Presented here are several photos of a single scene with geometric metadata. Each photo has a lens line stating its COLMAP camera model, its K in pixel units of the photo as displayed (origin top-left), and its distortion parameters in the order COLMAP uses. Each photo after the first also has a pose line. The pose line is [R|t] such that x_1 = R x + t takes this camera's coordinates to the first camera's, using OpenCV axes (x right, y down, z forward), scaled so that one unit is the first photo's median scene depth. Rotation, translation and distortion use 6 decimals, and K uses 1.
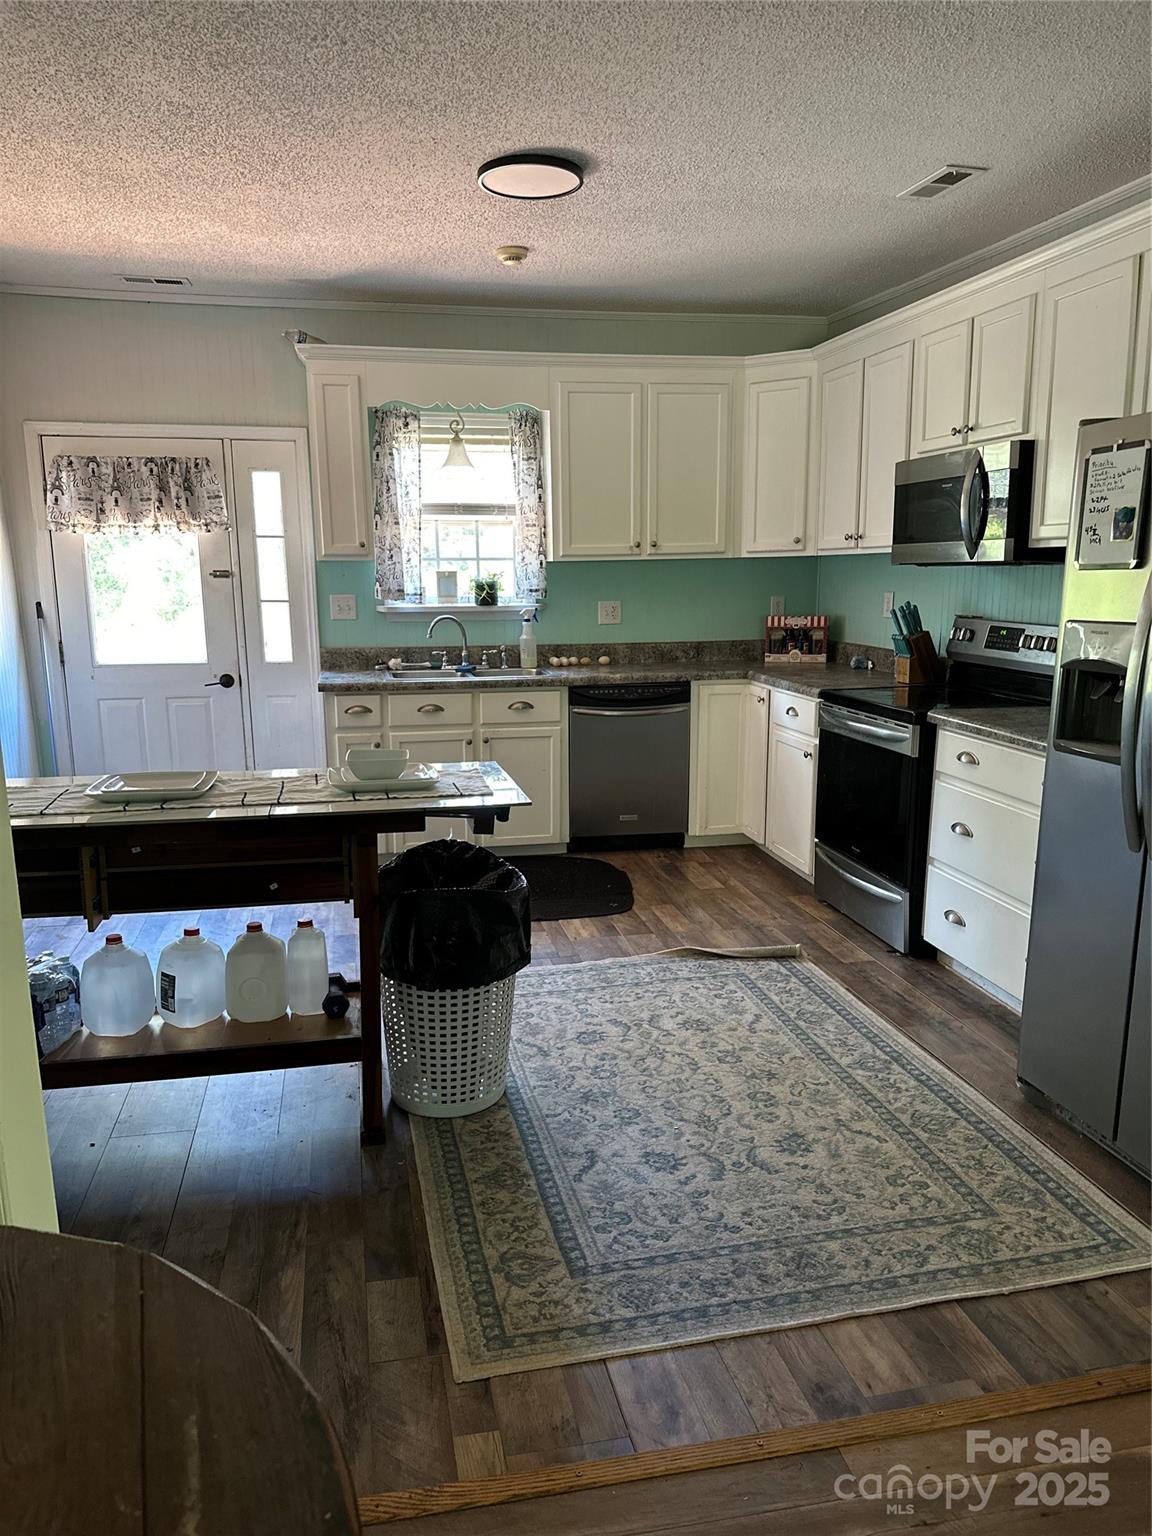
lens RADIAL K [[1059.5, 0, 578.0], [0, 1059.5, 787.8], [0, 0, 1]] dist [0.132628, -0.224806]
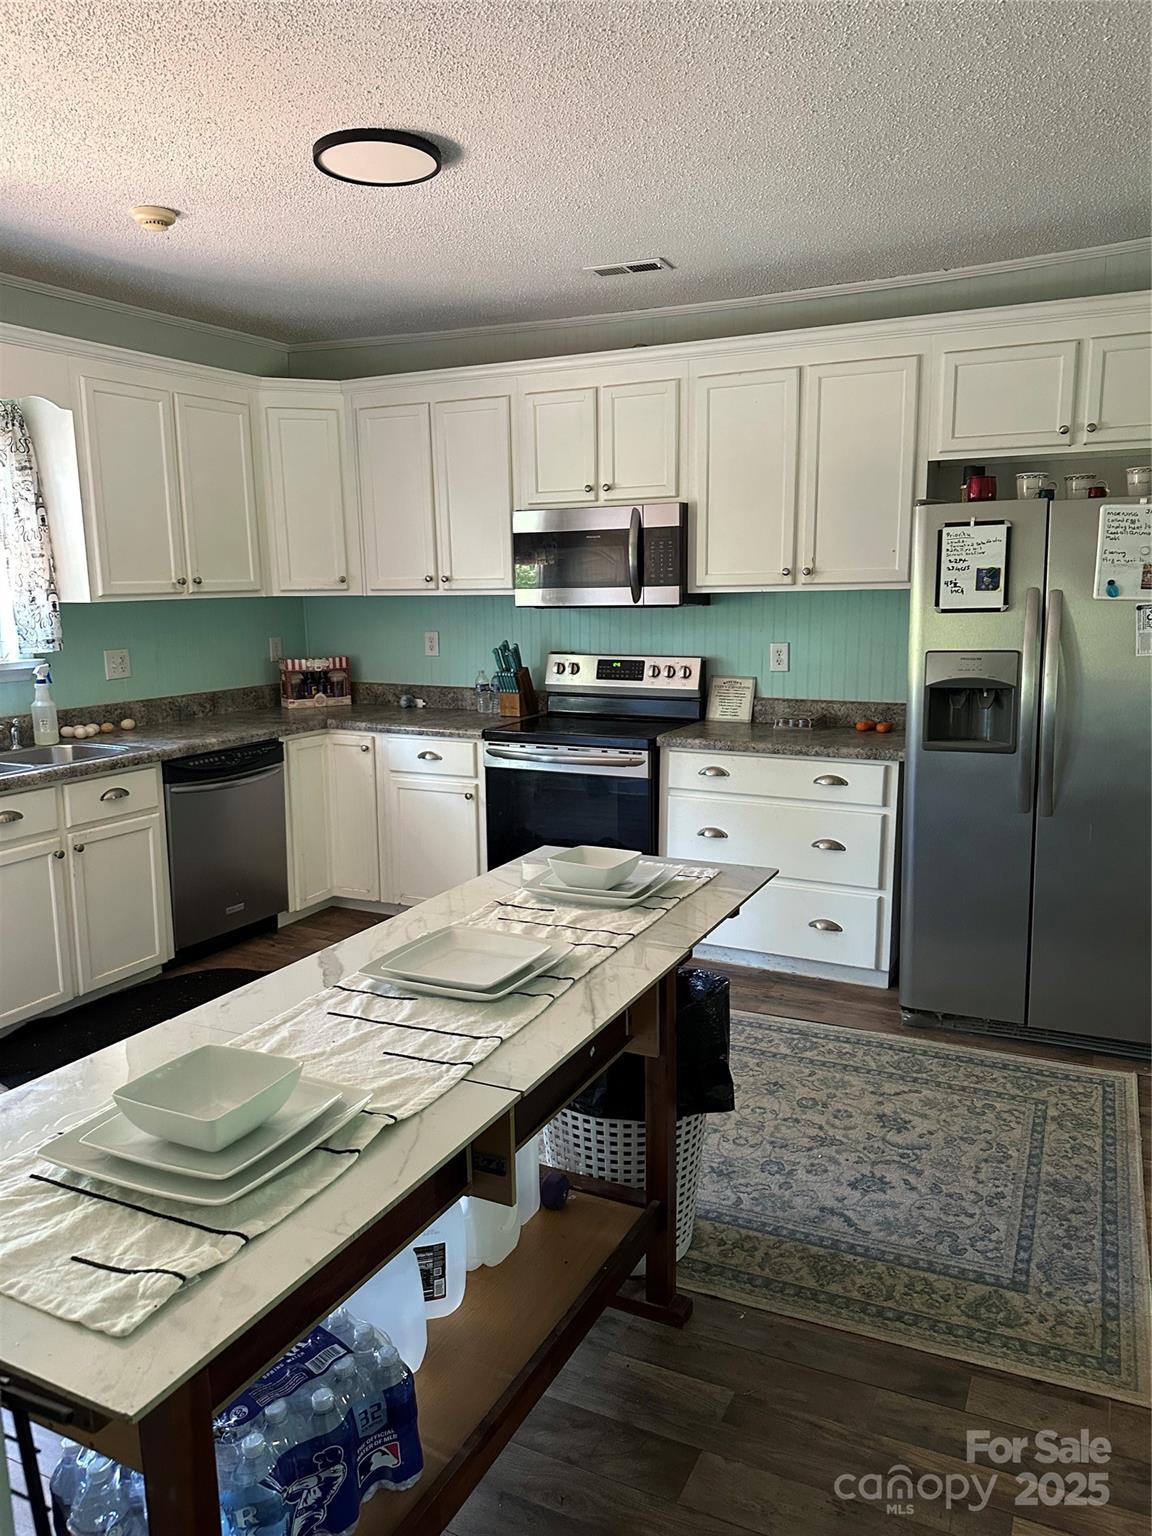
lens RADIAL K [[1059.5, 0, 578.0], [0, 1059.5, 787.8], [0, 0, 1]] dist [0.132628, -0.224806]
pose [[0.625624, -0.148355, 0.765889, -0.429505], [0.165429, 0.984653, 0.055598, -0.069543], [-0.762383, 0.091916, 0.640565, 0.258807]]
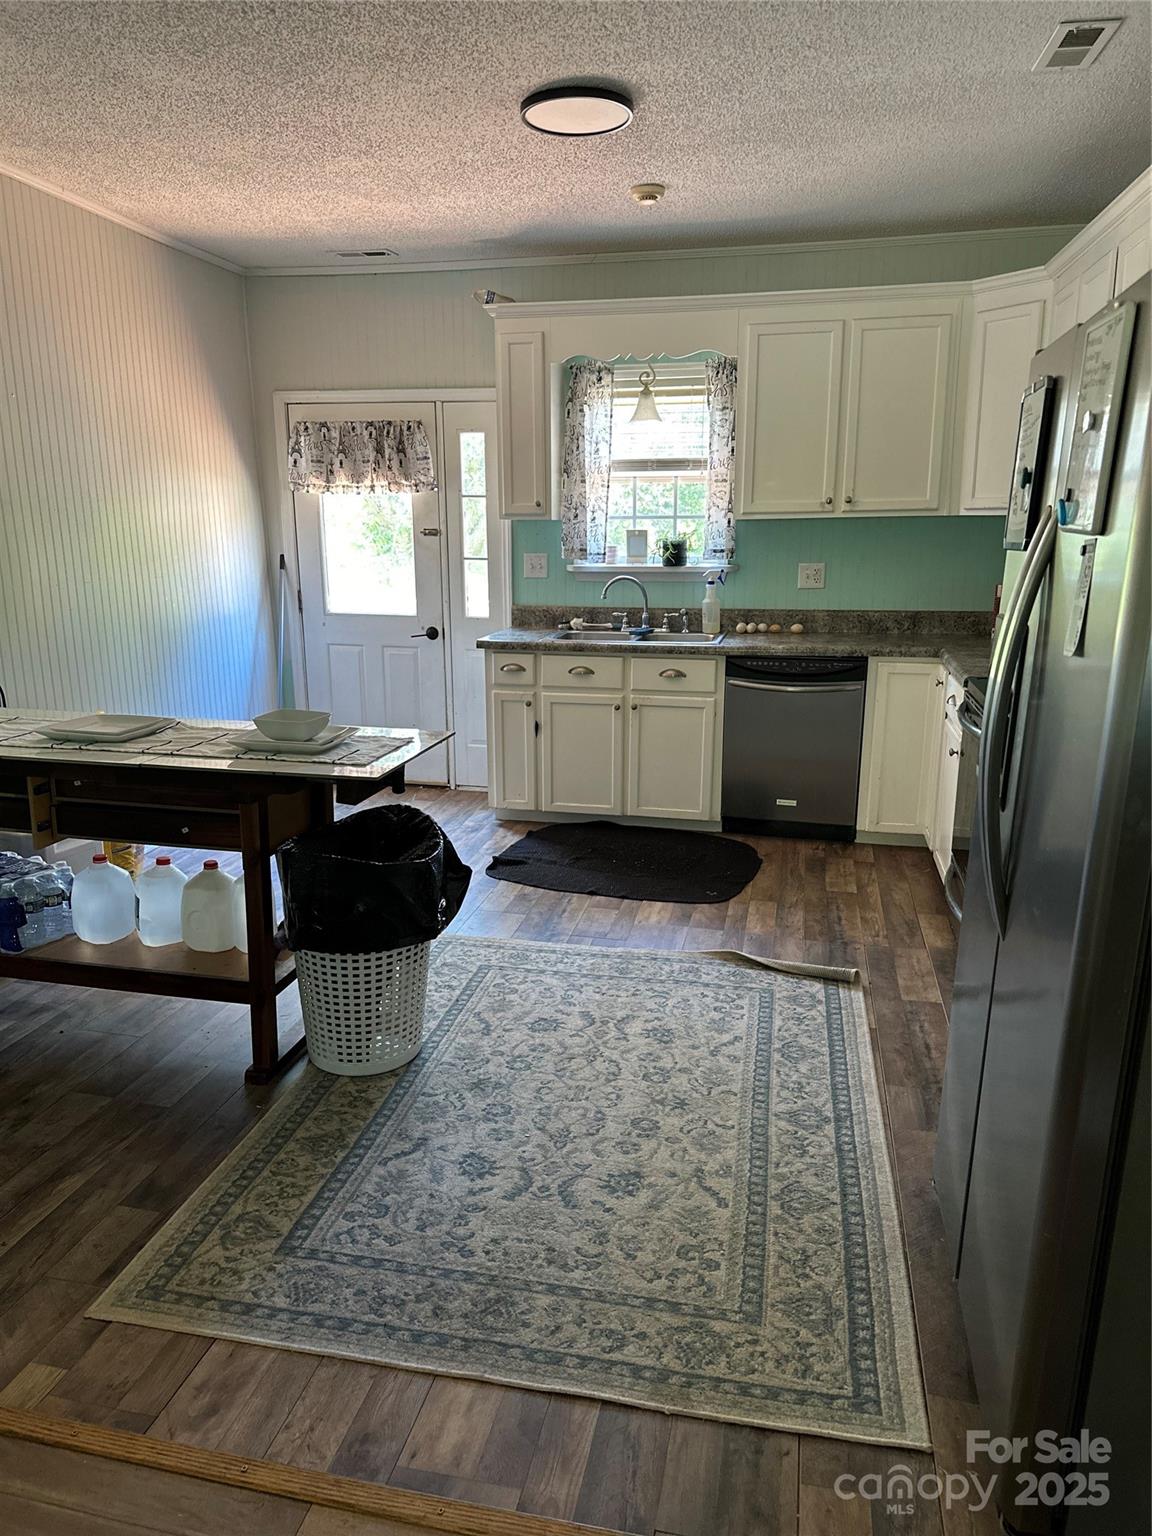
lens RADIAL K [[1059.5, 0, 578.0], [0, 1059.5, 787.8], [0, 0, 1]] dist [0.132628, -0.224806]
pose [[0.912763, 0.106477, -0.394368, 0.254365], [-0.088969, 0.994073, 0.062476, -0.027031], [0.398683, -0.021939, 0.916826, 0.085863]]
